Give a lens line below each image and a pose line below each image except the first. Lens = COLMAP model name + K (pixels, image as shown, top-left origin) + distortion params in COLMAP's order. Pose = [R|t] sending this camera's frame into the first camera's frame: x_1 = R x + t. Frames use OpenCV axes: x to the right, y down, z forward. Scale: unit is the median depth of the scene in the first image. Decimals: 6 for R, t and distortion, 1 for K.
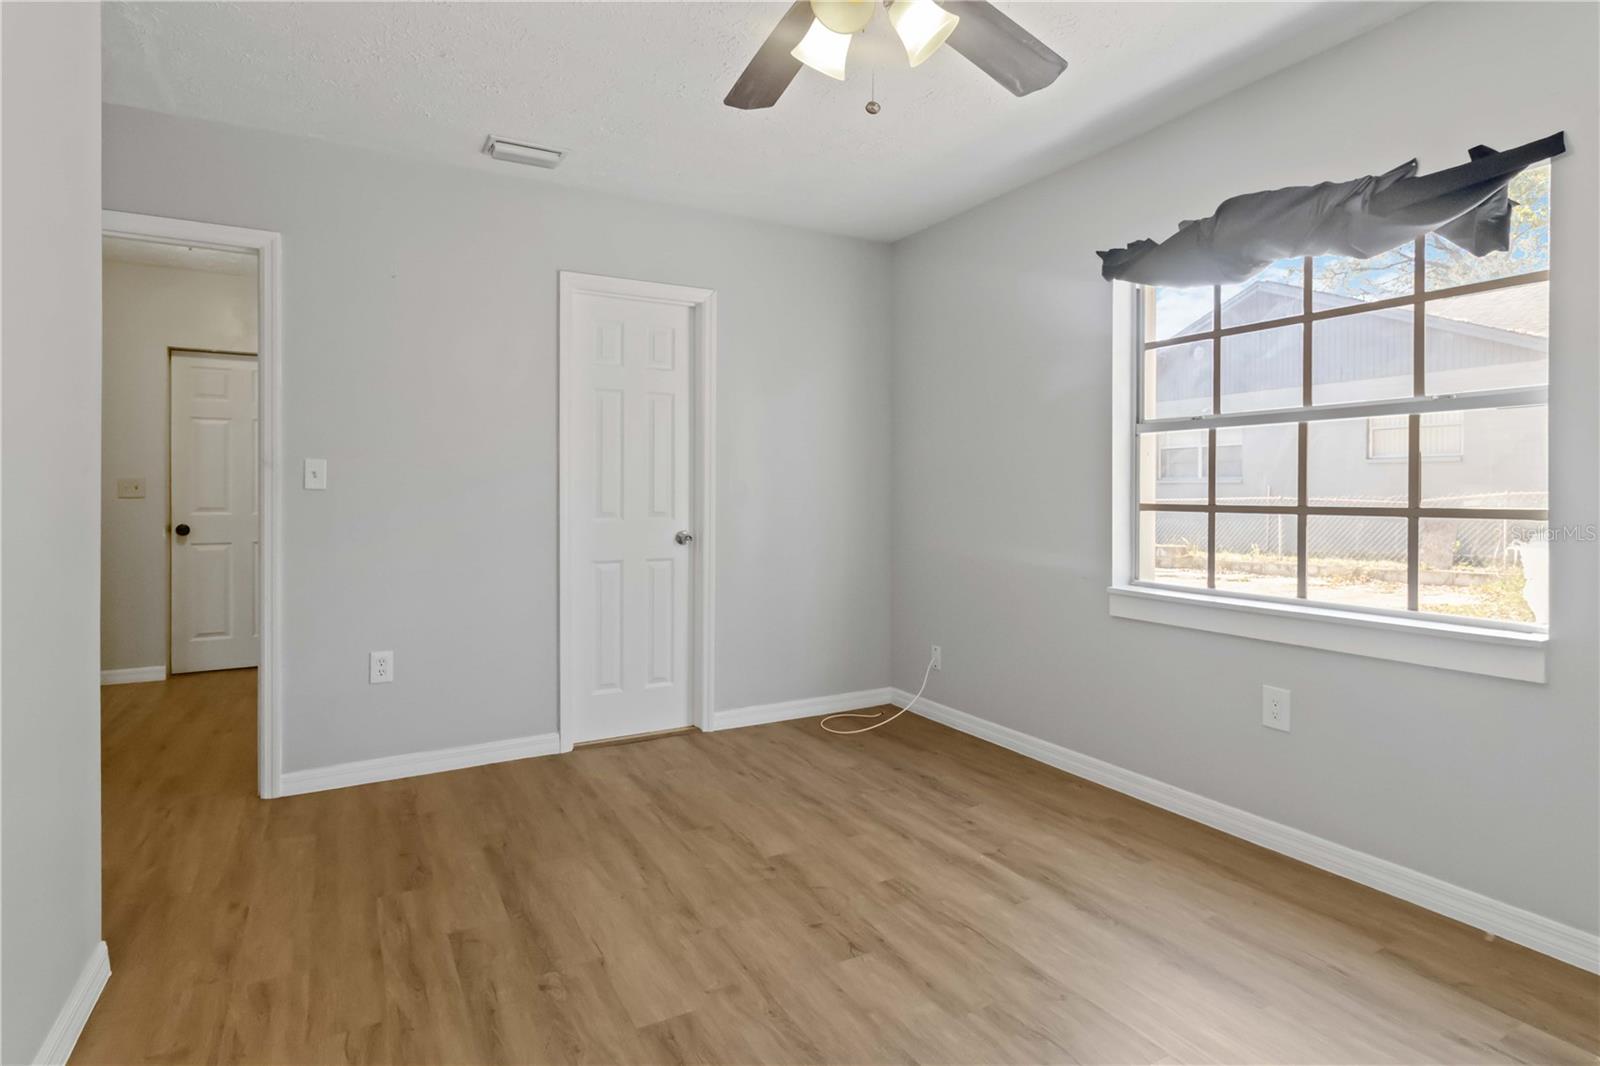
lens RADIAL K [[813.7, 0, 777.5], [0, 813.7, 491.8], [0, 0, 1]] dist [0.002361, 0.000301]
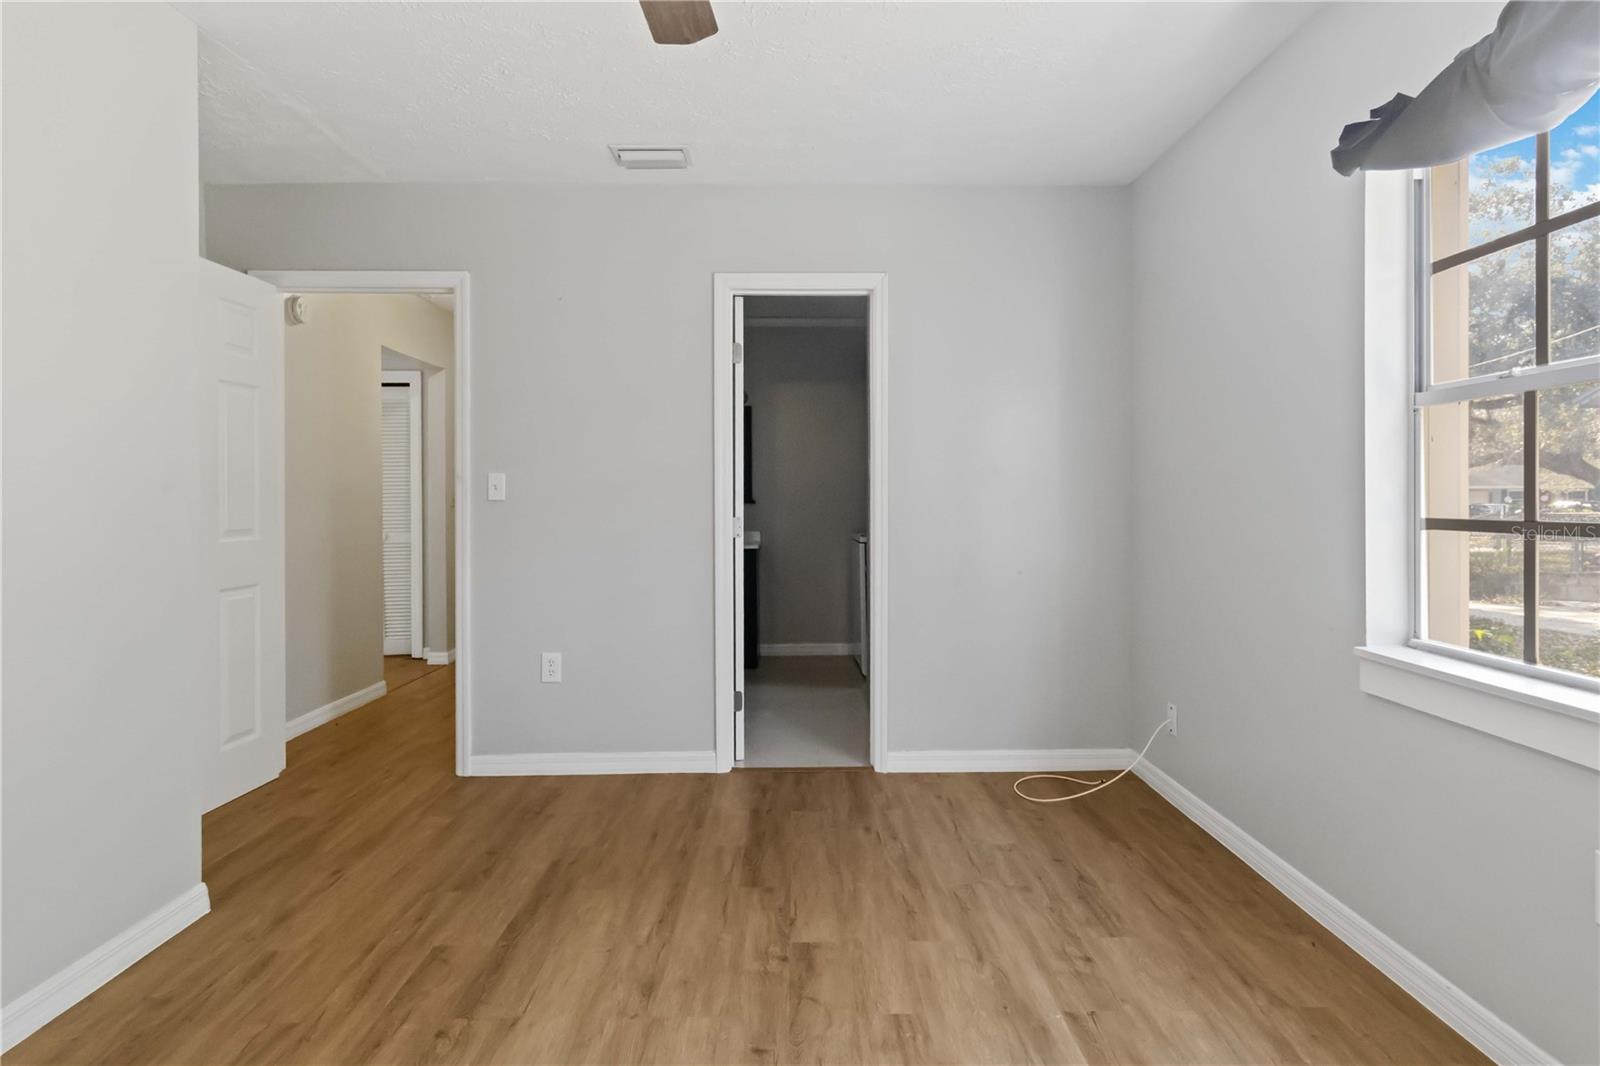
lens RADIAL K [[813.7, 0, 808.3], [0, 813.7, 500.9], [0, 0, 1]] dist [0.002361, 0.000301]
pose [[0.887837, -0.003048, -0.460148, 0.341200], [0.003237, 0.999995, -0.000378, -0.000930], [0.460146, -0.001154, 0.887842, 0.239794]]
